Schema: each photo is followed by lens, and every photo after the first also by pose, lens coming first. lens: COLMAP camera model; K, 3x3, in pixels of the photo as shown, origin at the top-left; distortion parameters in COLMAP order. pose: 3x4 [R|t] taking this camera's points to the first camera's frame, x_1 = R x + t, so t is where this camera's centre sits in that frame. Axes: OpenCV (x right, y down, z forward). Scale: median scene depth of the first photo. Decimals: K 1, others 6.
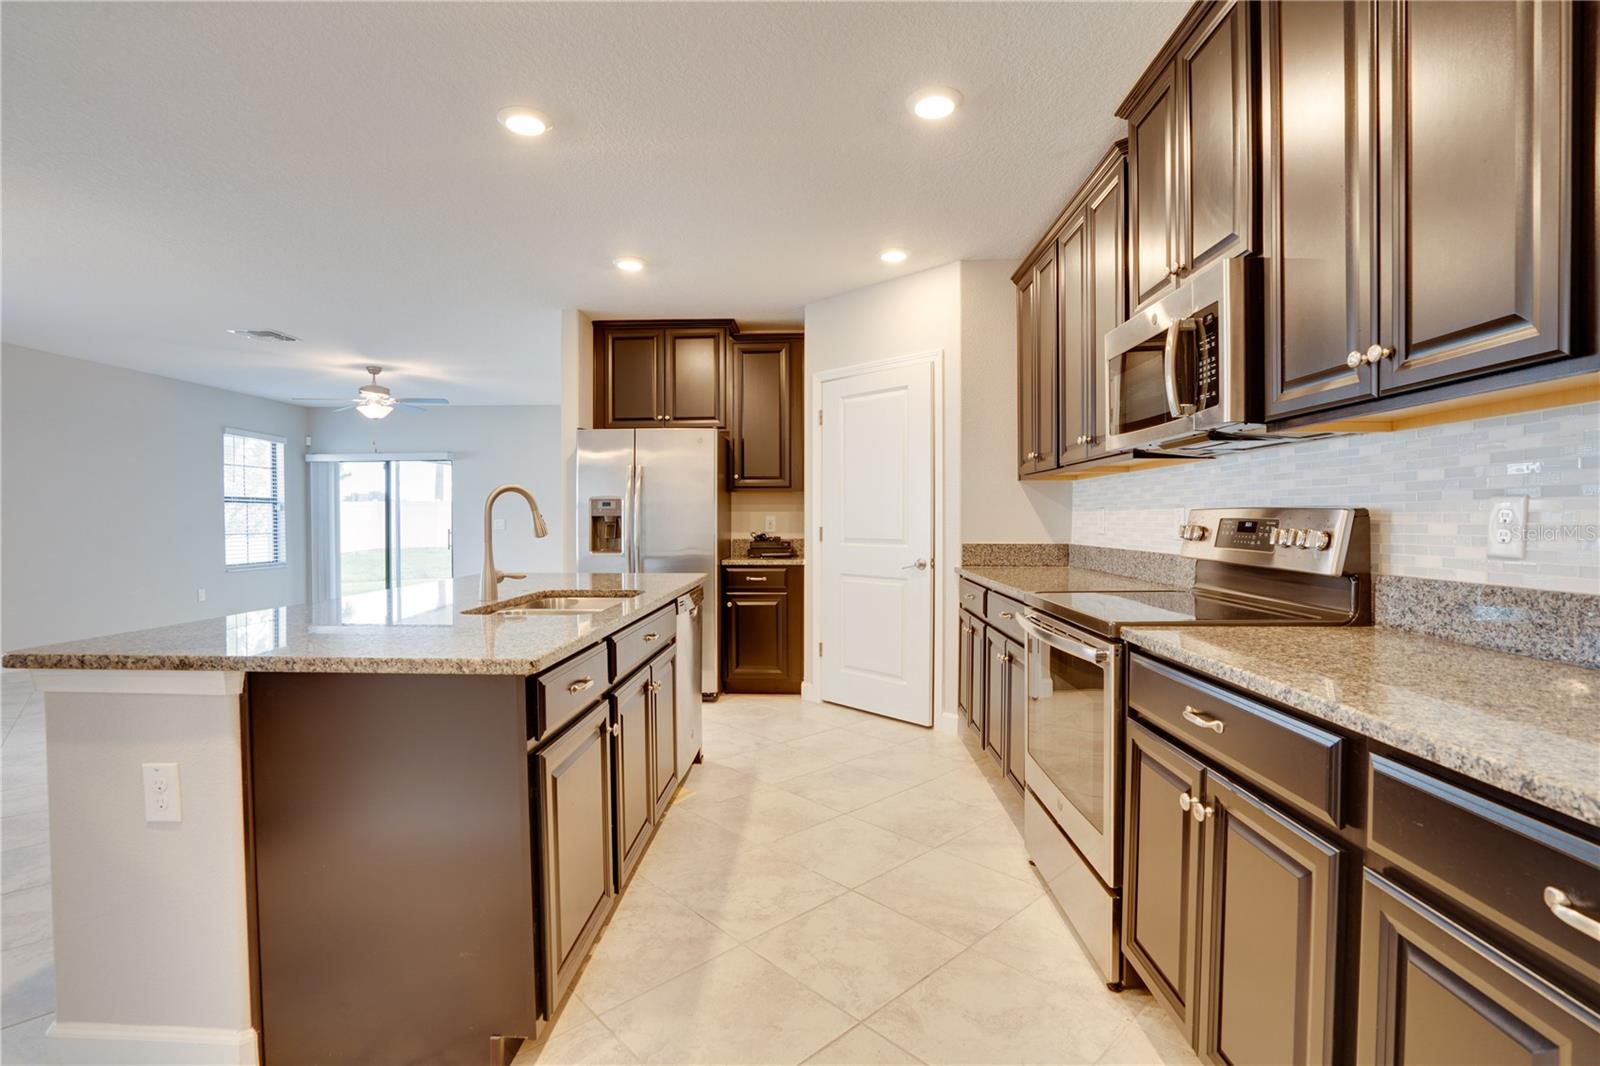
lens RADIAL K [[738.7, 0, 789.6], [0, 738.7, 533.2], [0, 0, 1]] dist [-0.061295, 0.025112]
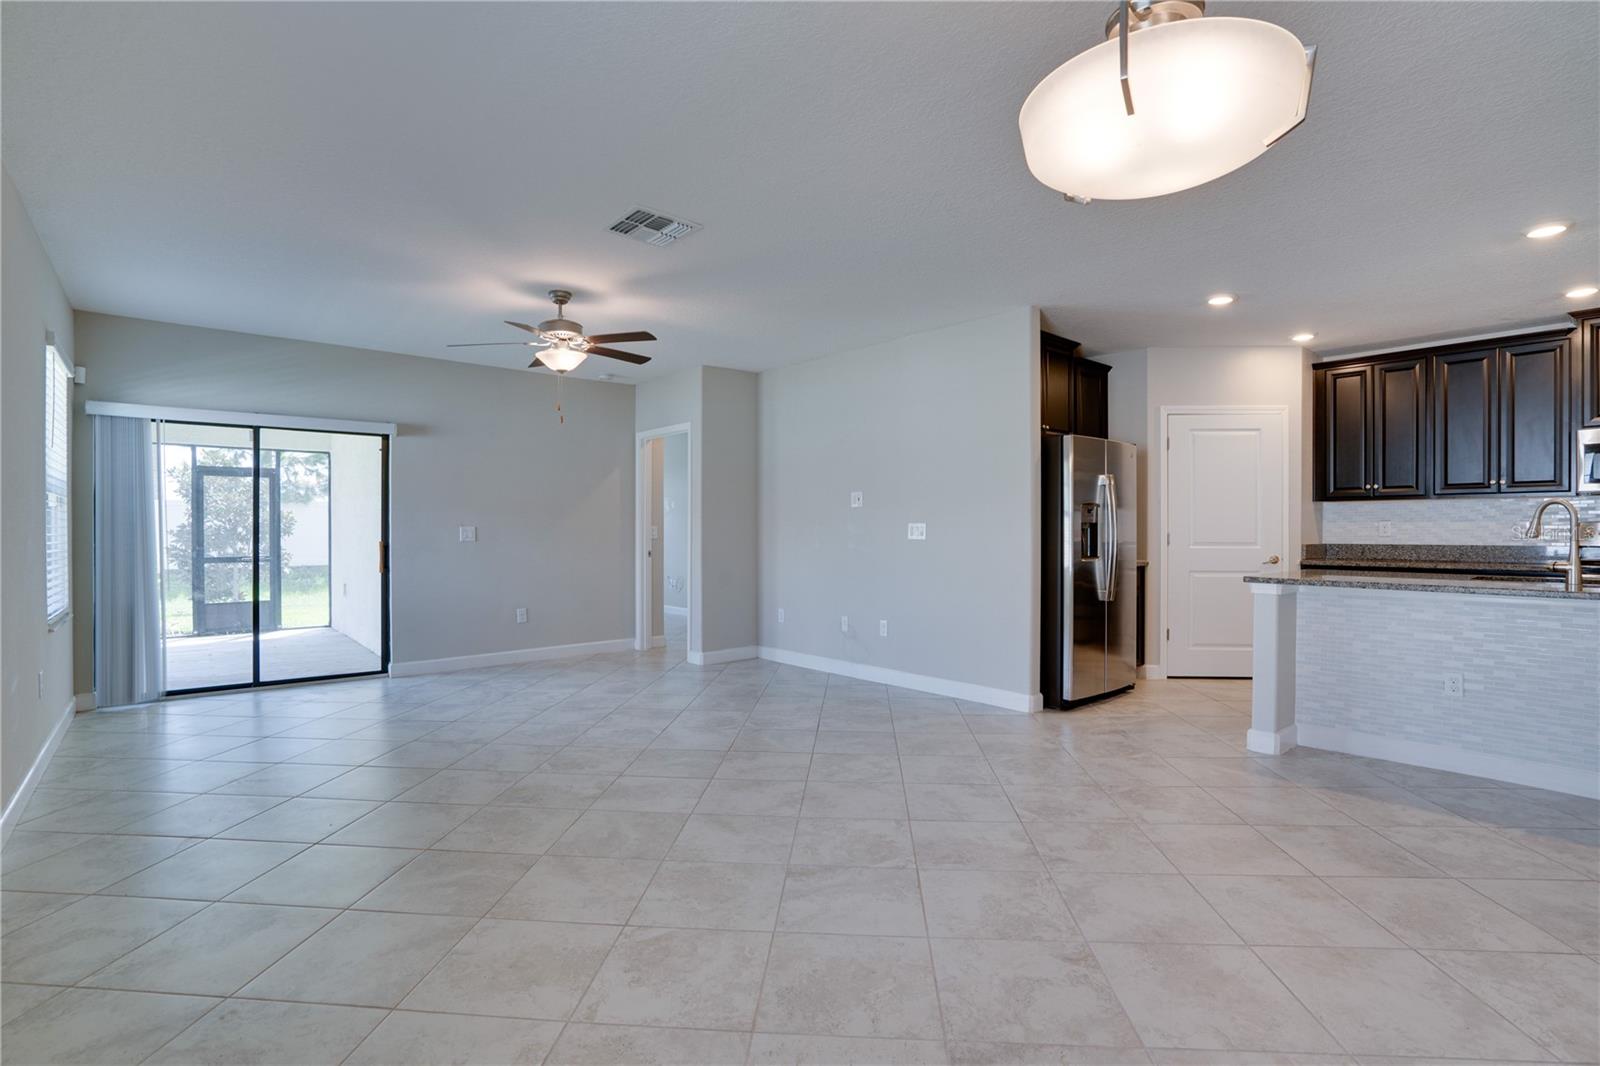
lens RADIAL K [[754.7, 0, 785.6], [0, 754.7, 530.1], [0, 0, 1]] dist [-0.065212, 0.029095]
pose [[0.741760, 0.002287, 0.670662, -2.954646], [0.011032, 0.999817, -0.015611, -0.004060], [-0.670575, 0.018978, 0.741599, 1.223522]]
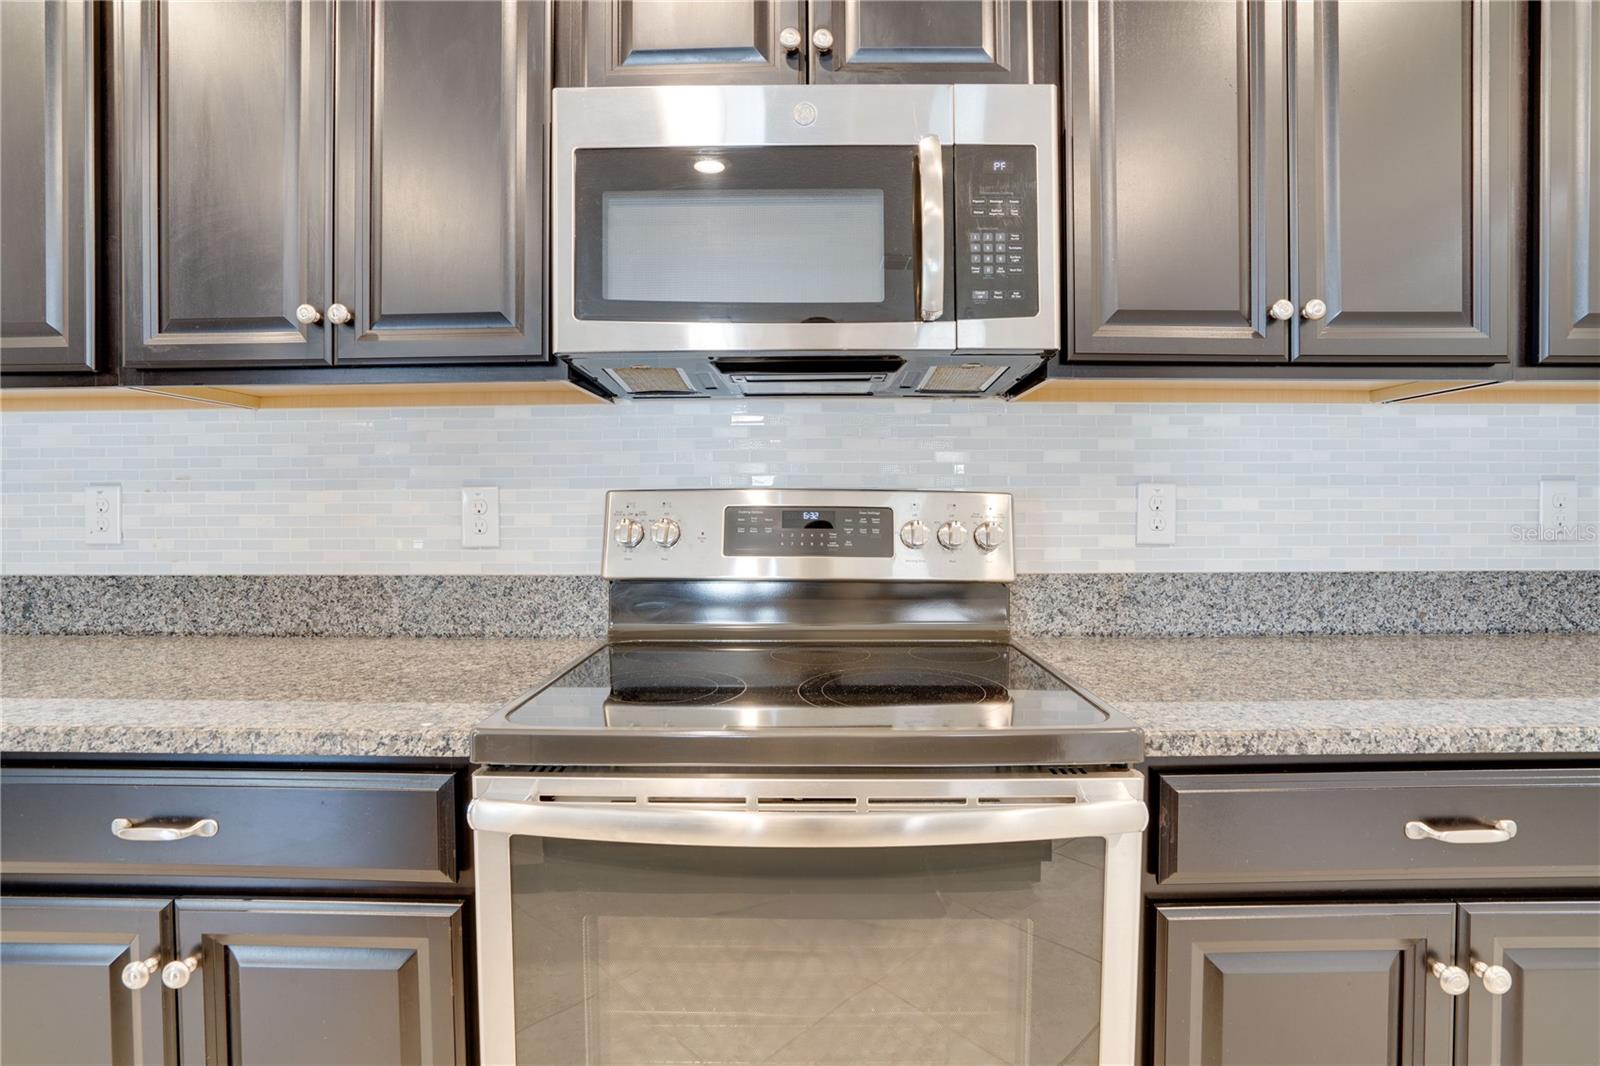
lens RADIAL K [[693.4, 0, 779.9], [0, 693.4, 507.4], [0, 0, 1]] dist [-0.061955, 0.015010]
pose [[0.009055, -0.007879, 0.999928, 0.024248], [0.022060, 0.999727, 0.007677, -0.026507], [-0.999716, 0.021989, 0.009226, 1.078460]]
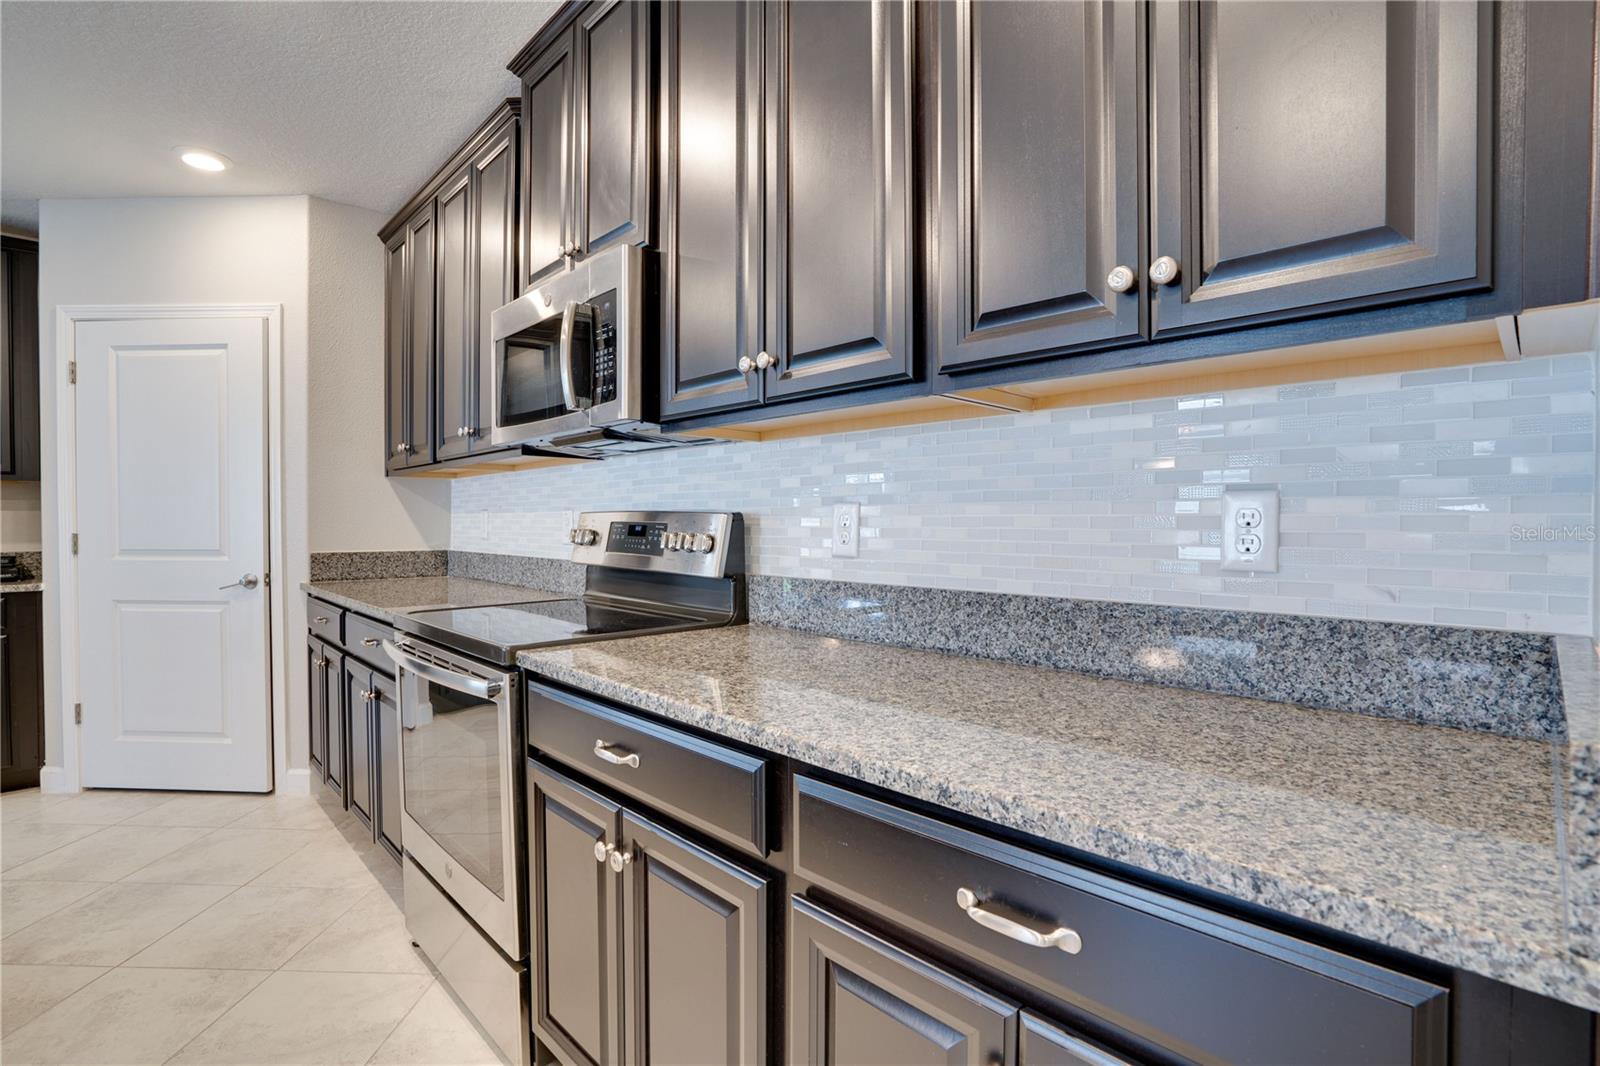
lens RADIAL K [[738.7, 0, 789.6], [0, 738.7, 533.2], [0, 0, 1]] dist [-0.061295, 0.025112]
pose [[0.692614, -0.009688, 0.721243, 0.058969], [0.012076, 0.999925, 0.001836, -0.004877], [-0.721207, 0.007438, 0.692680, 0.168785]]
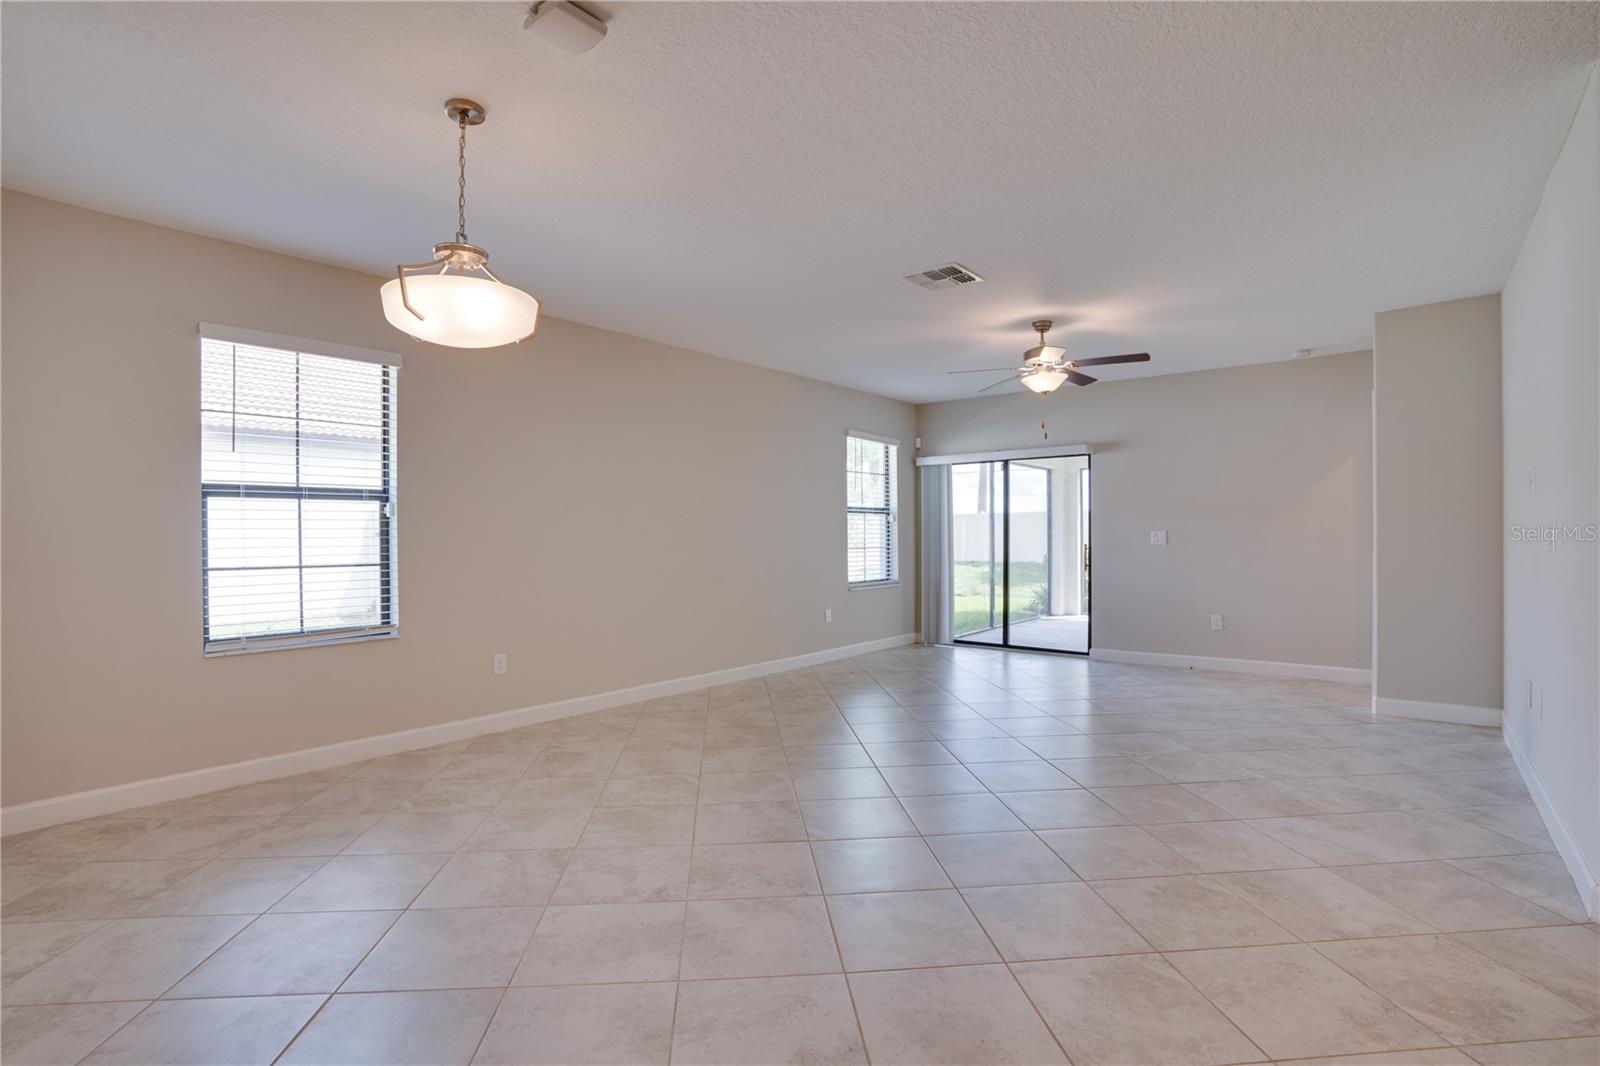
lens RADIAL K [[738.7, 0, 789.6], [0, 738.7, 533.2], [0, 0, 1]] dist [-0.061295, 0.025112]
pose [[0.794481, -0.002883, -0.607282, -1.128589], [-0.007475, 0.999867, -0.014526, -0.013228], [0.607243, 0.016080, 0.794354, 0.882719]]
